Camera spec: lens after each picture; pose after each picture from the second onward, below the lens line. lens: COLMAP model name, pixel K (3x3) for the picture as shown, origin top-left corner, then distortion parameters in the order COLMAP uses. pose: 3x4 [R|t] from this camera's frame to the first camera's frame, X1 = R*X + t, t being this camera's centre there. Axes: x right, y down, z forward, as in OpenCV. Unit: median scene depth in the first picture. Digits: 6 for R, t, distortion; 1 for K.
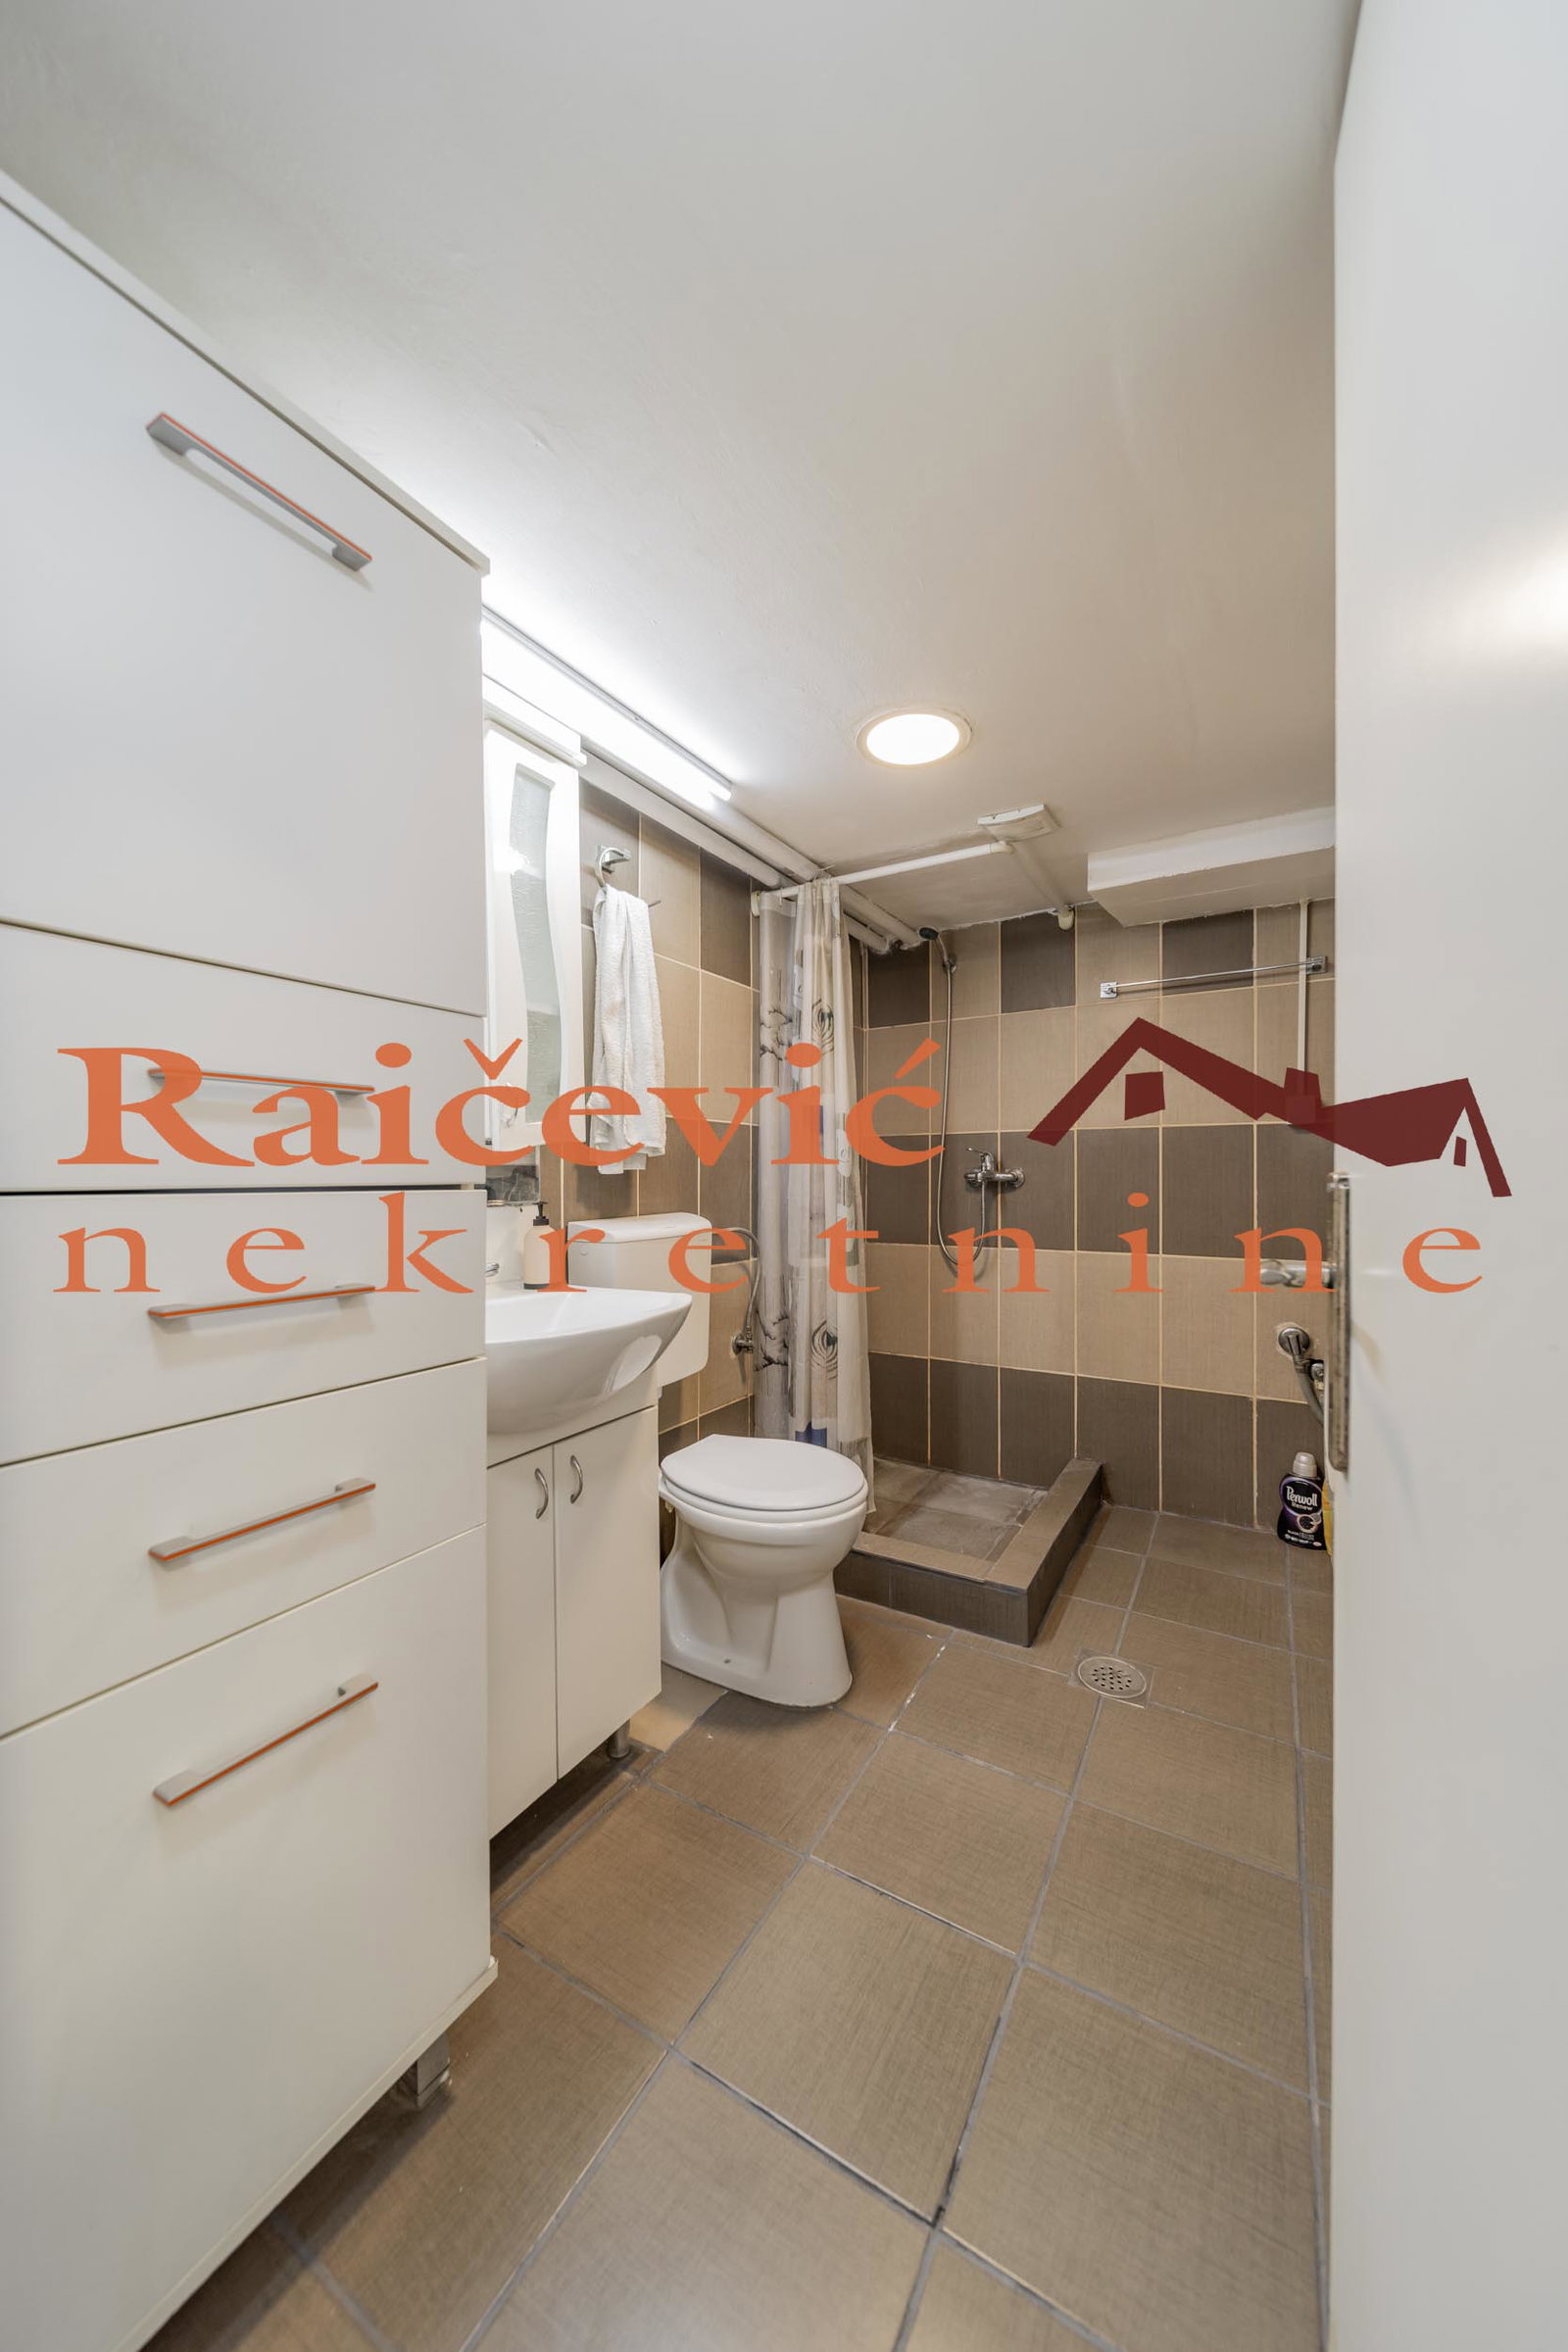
lens RADIAL K [[818.5, 0, 784.1], [0, 818.5, 1179.5], [0, 0, 1]] dist [0.000095, -0.000011]
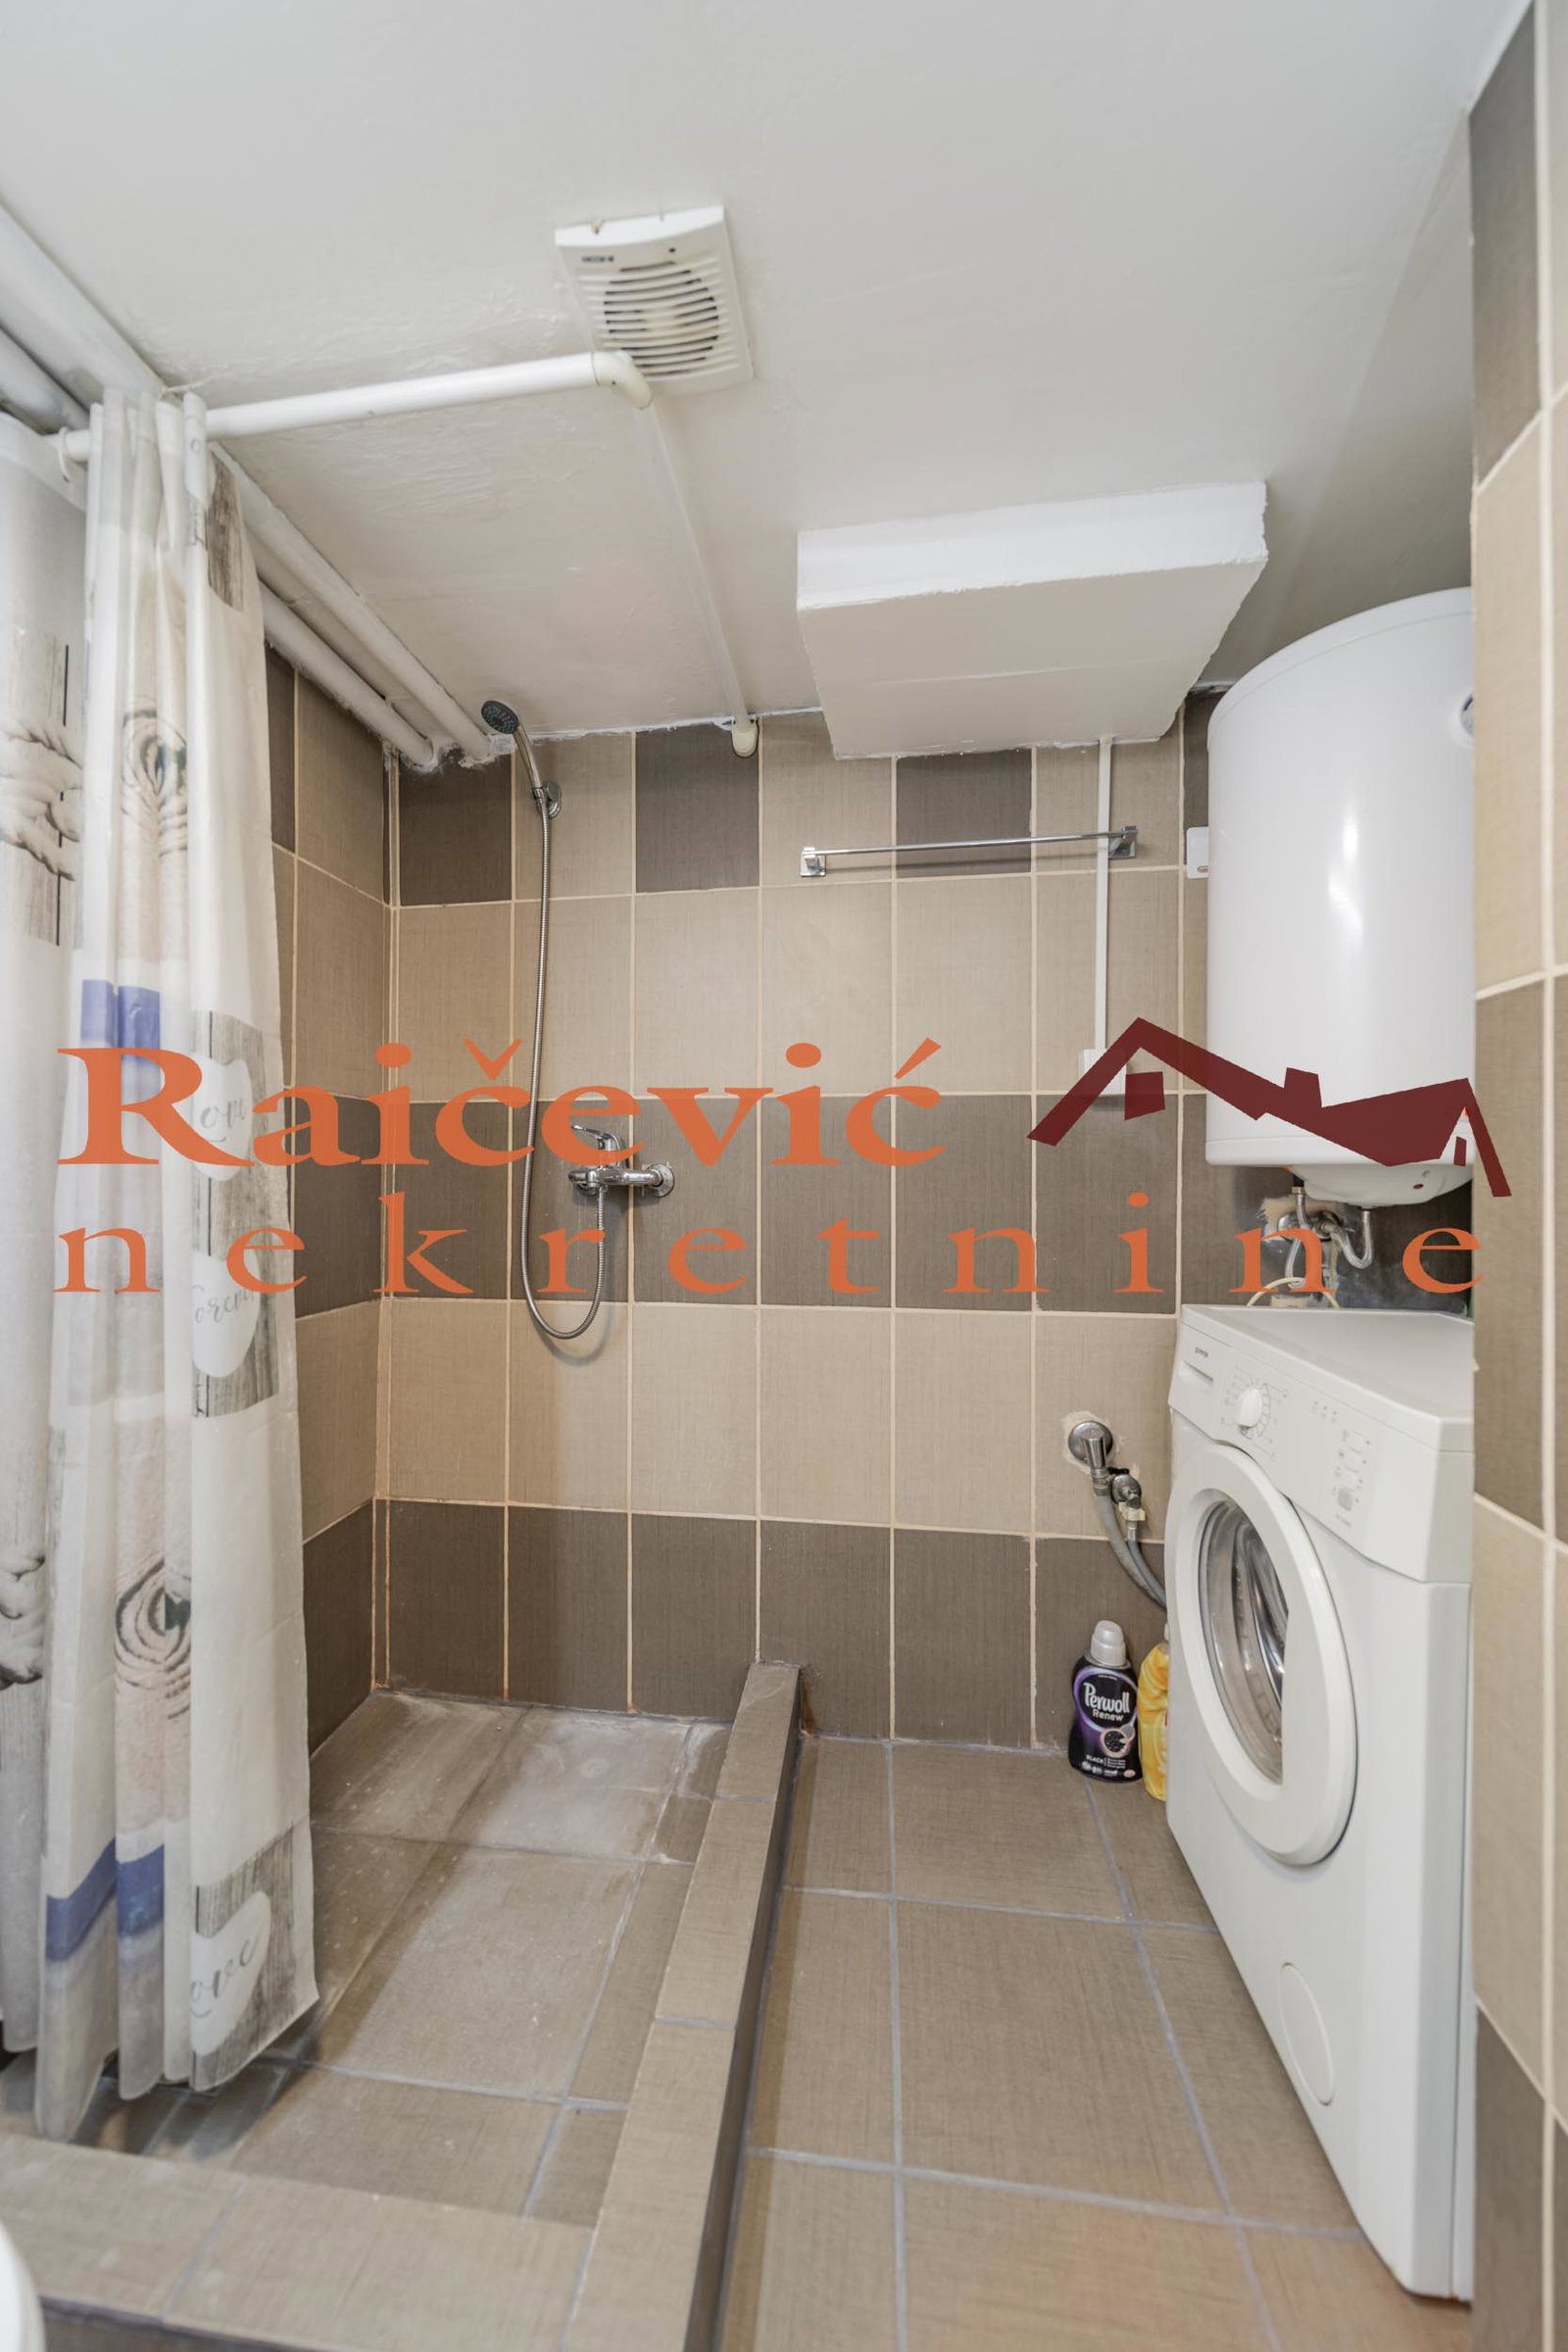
lens RADIAL K [[828.5, 0, 784.0], [0, 828.5, 1176.0], [0, 0, 1]] dist [0.000414, 0.000010]
pose [[0.915508, 0.002334, 0.402294, 0.144816], [-0.003246, 0.999993, 0.001585, -0.006275], [-0.402288, -0.002757, 0.915509, 0.485322]]
